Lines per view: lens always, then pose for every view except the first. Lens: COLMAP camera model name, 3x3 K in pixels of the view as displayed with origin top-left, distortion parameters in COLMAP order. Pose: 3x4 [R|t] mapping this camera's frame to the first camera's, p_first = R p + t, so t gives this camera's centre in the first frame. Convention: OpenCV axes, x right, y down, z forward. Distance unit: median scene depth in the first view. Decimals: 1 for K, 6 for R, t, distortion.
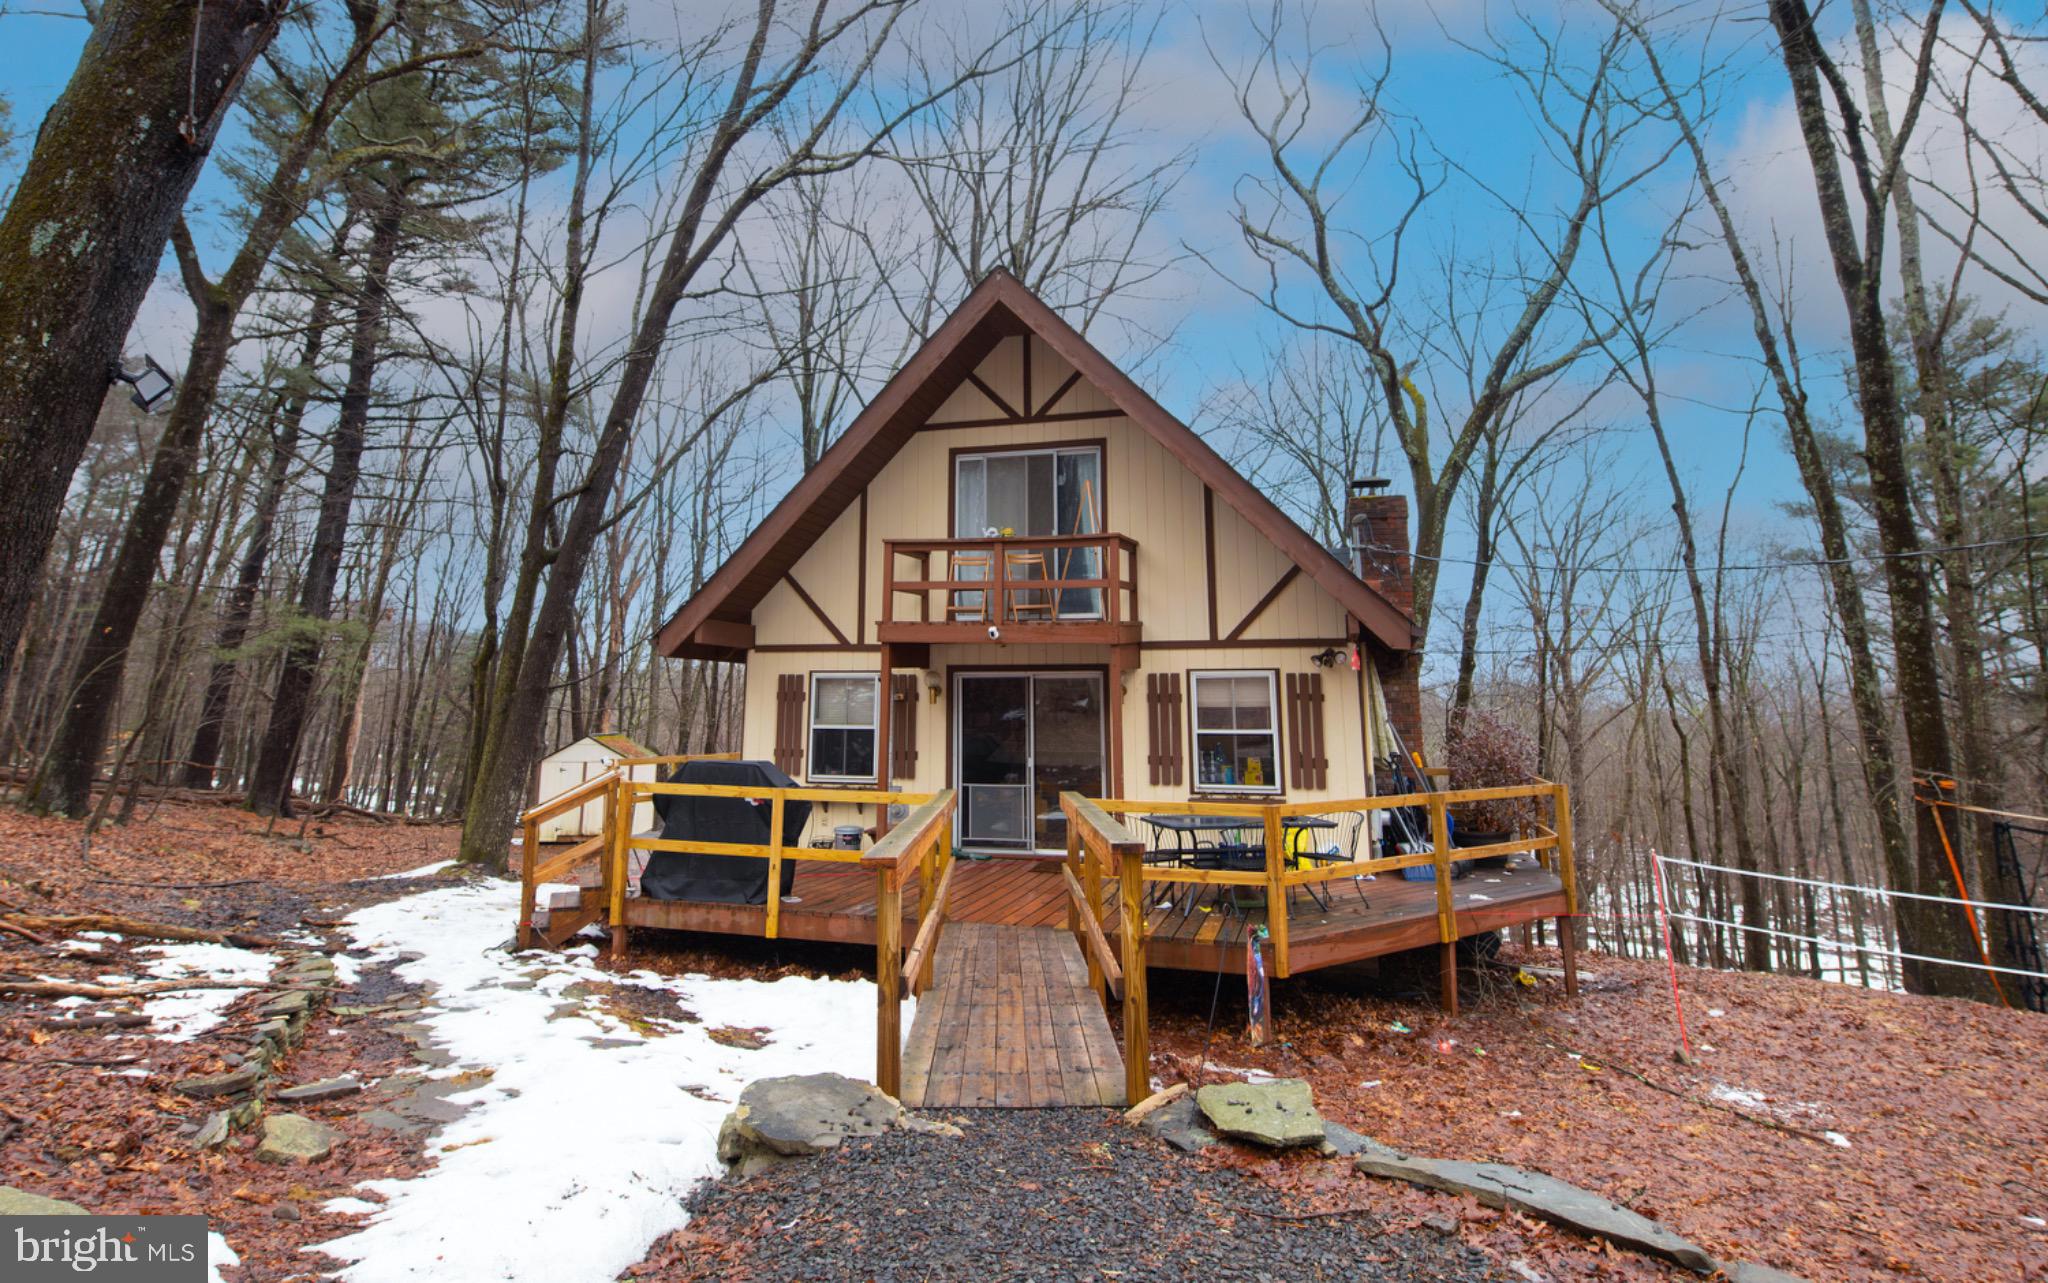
lens RADIAL K [[704.2, 0, 962.3], [0, 704.2, 593.9], [0, 0, 1]] dist [-0.012285, 0.000072]
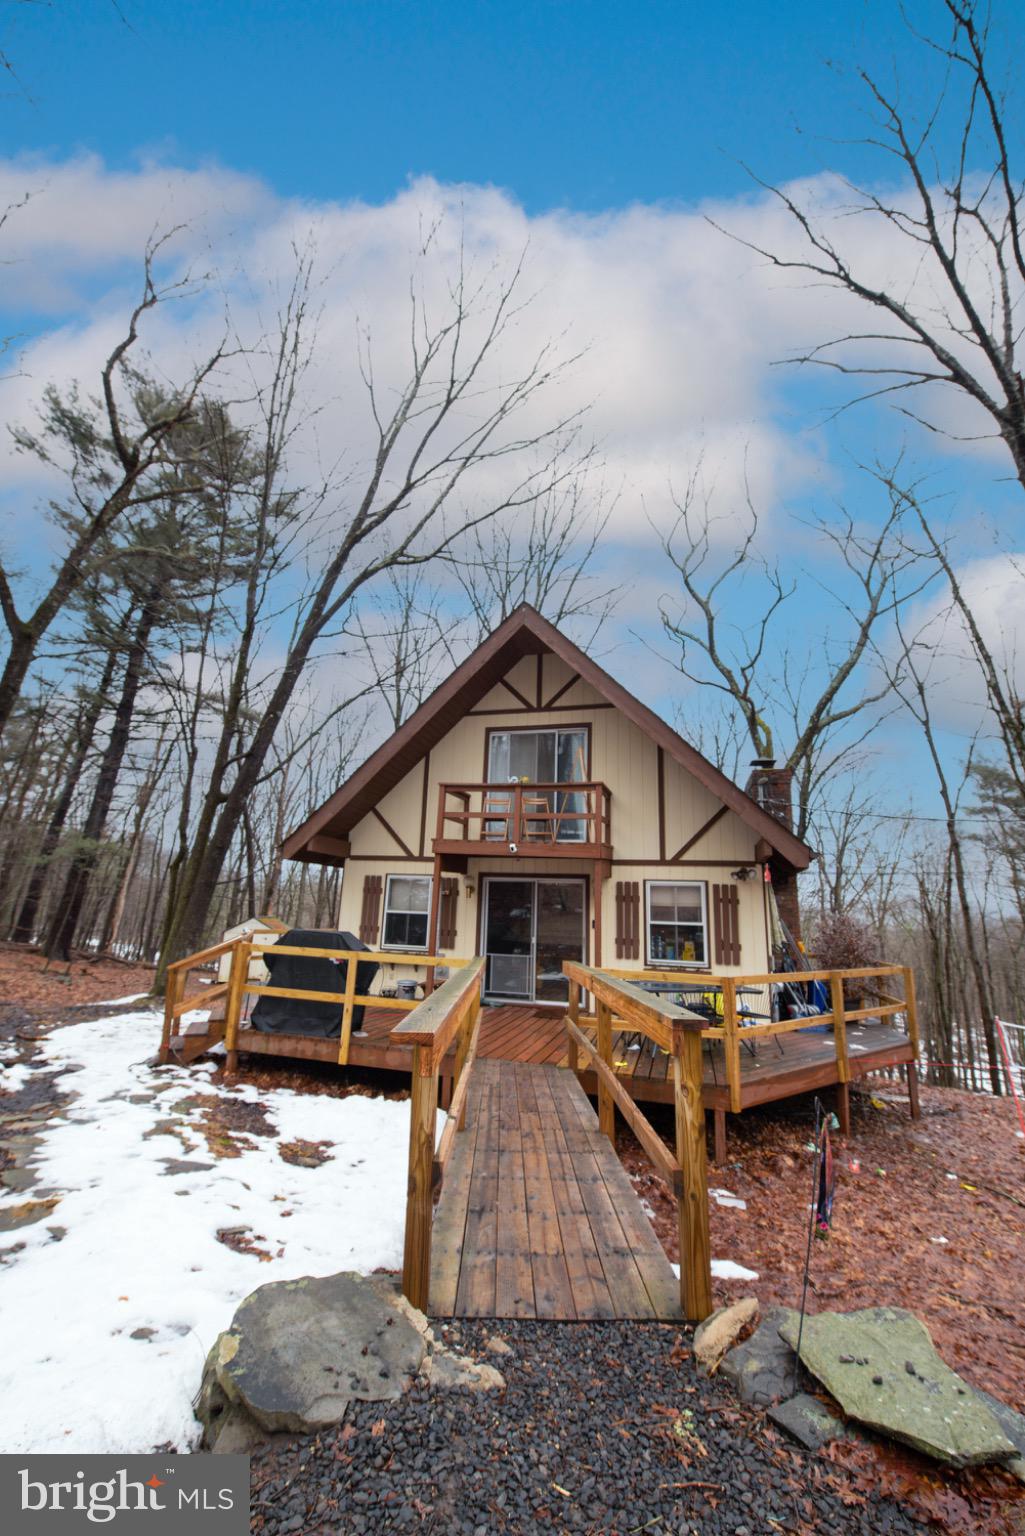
lens RADIAL K [[611.4, 0, 512.5], [0, 611.4, 768.0], [0, 0, 1]] dist [-0.014554, -0.002804]
pose [[0.999241, 0.036616, 0.013286, 0.021662], [-0.036233, 0.998950, -0.028021, -0.077190], [-0.014298, 0.027518, 0.999519, -0.264298]]
